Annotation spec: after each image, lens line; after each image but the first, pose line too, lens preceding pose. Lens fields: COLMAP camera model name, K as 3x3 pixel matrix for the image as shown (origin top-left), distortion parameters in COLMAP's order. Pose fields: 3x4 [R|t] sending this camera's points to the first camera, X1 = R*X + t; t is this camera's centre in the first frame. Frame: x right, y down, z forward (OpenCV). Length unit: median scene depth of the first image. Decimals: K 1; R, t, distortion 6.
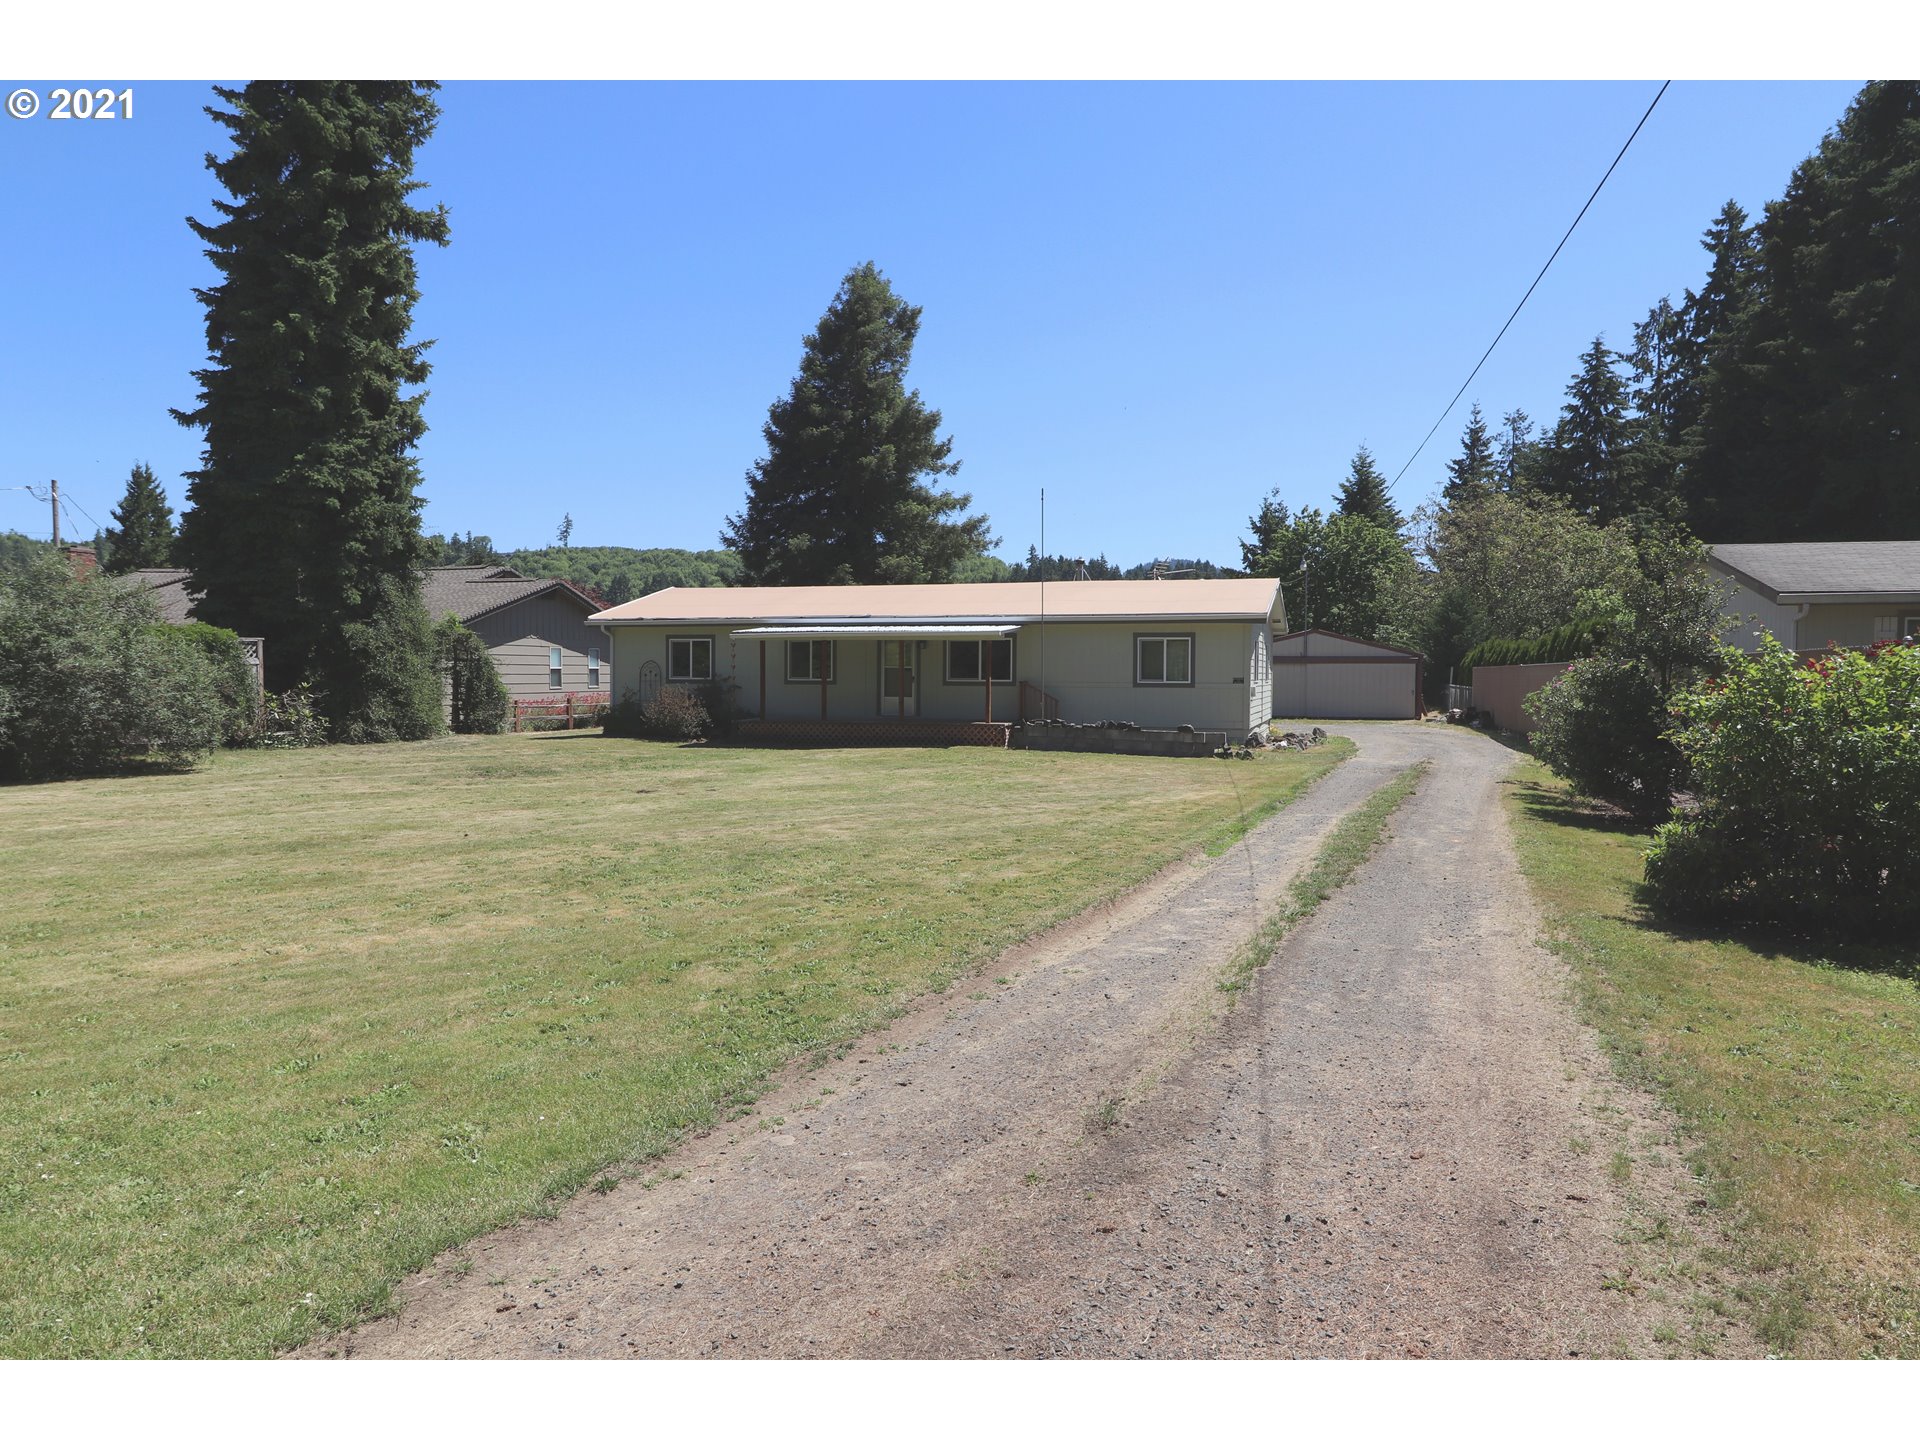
lens RADIAL K [[1264.0, 0, 960.0], [0, 1264.0, 720.0], [0, 0, 1]] dist [0.001539, 0.001274]
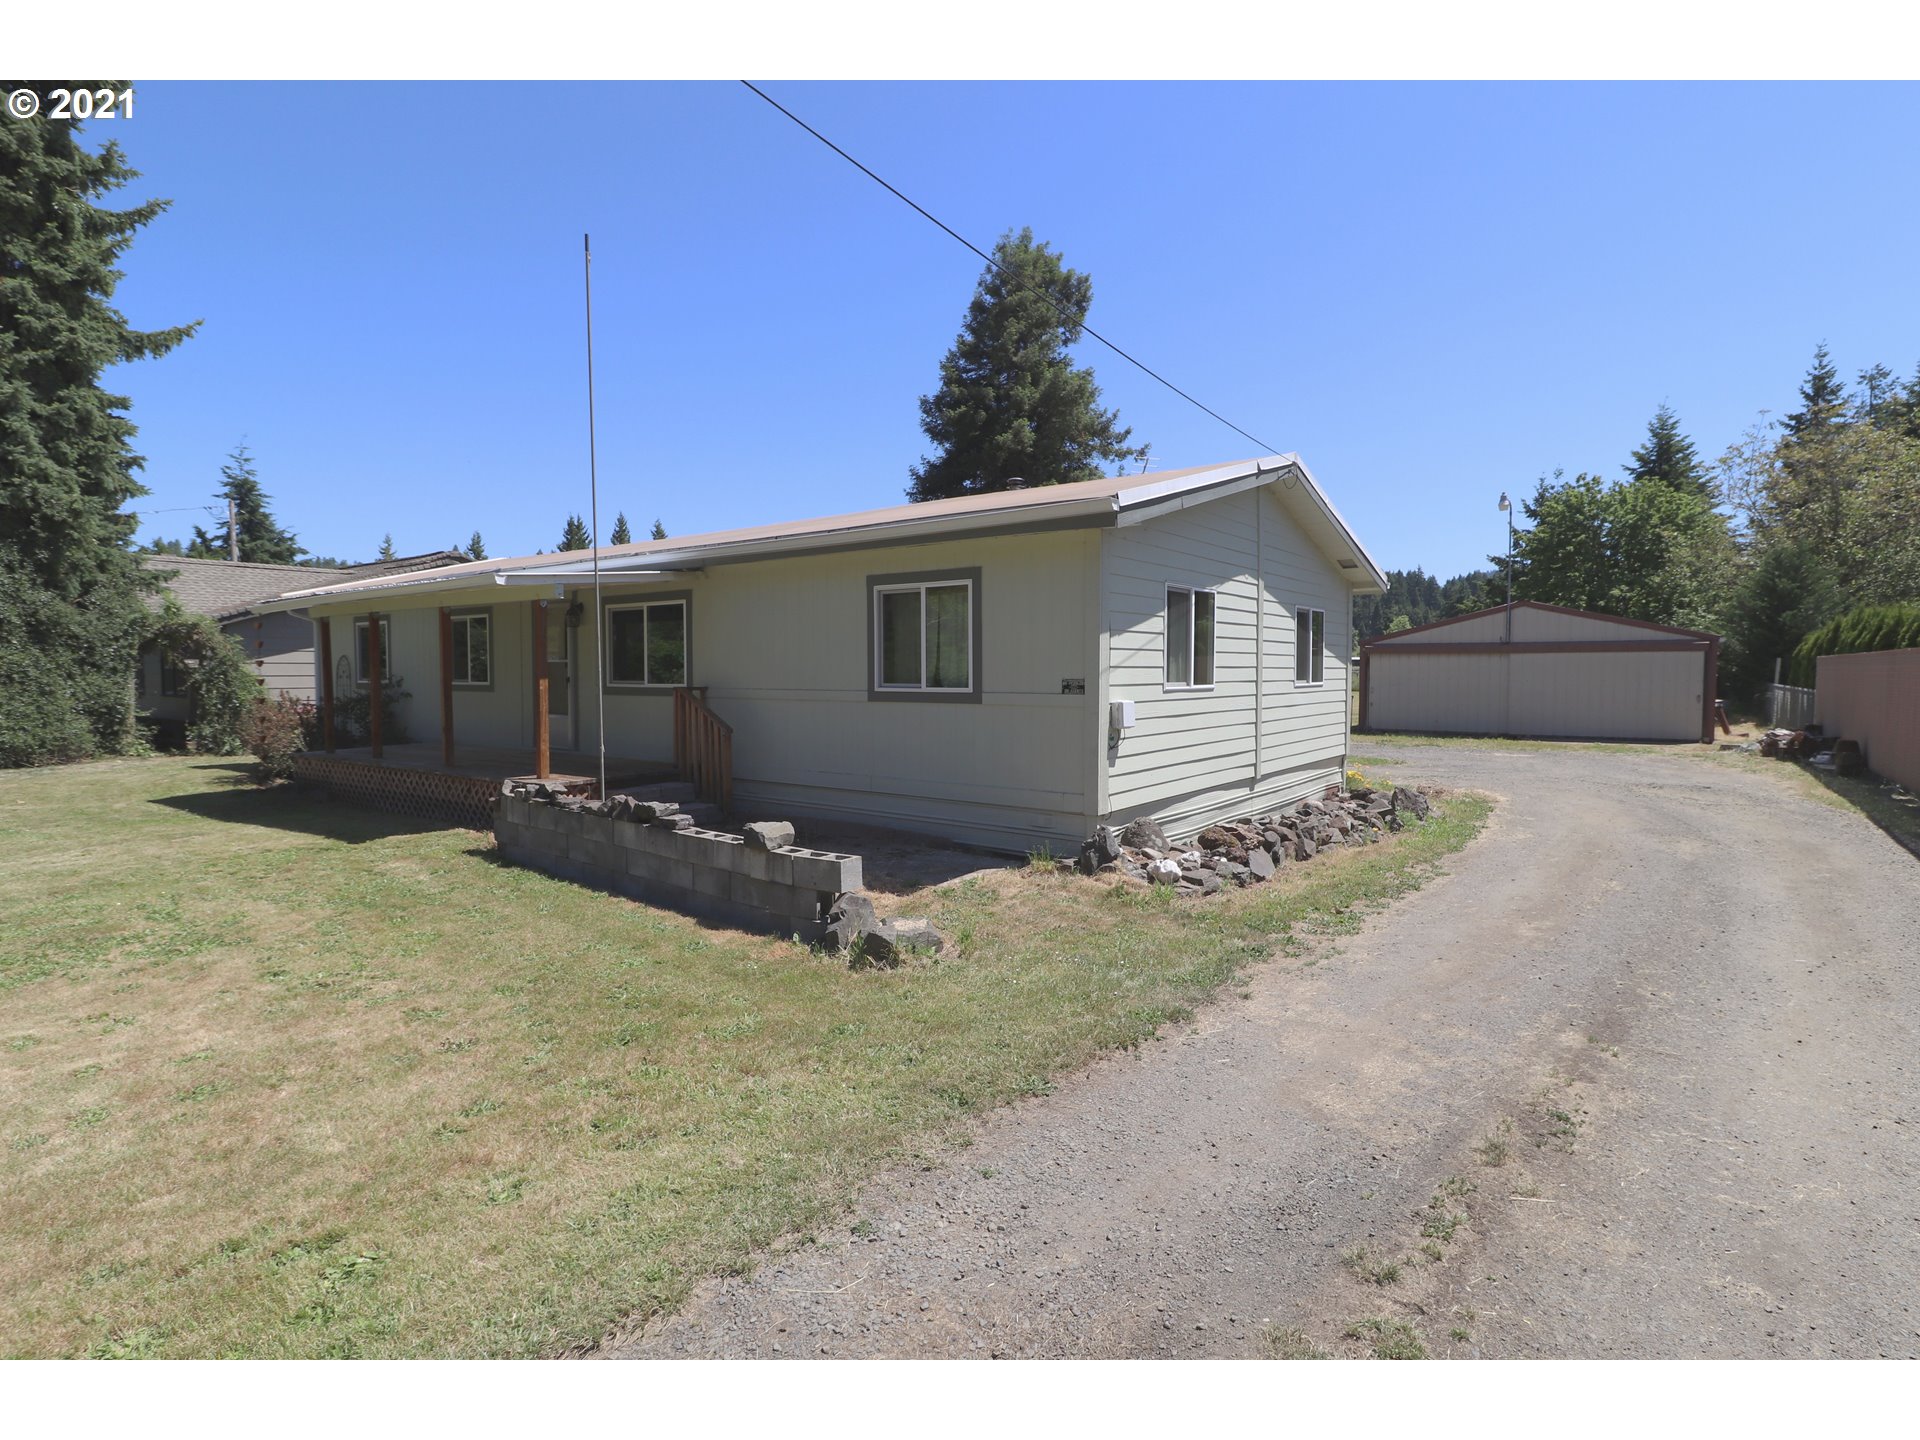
lens RADIAL K [[969.5, 0, 960.0], [0, 969.5, 720.0], [0, 0, 1]] dist [-0.000804, -0.012802]
pose [[0.942864, 0.010548, -0.333012, 0.088887], [-0.006487, 0.999890, 0.013307, -0.007671], [0.333116, -0.010386, 0.942829, 0.221483]]
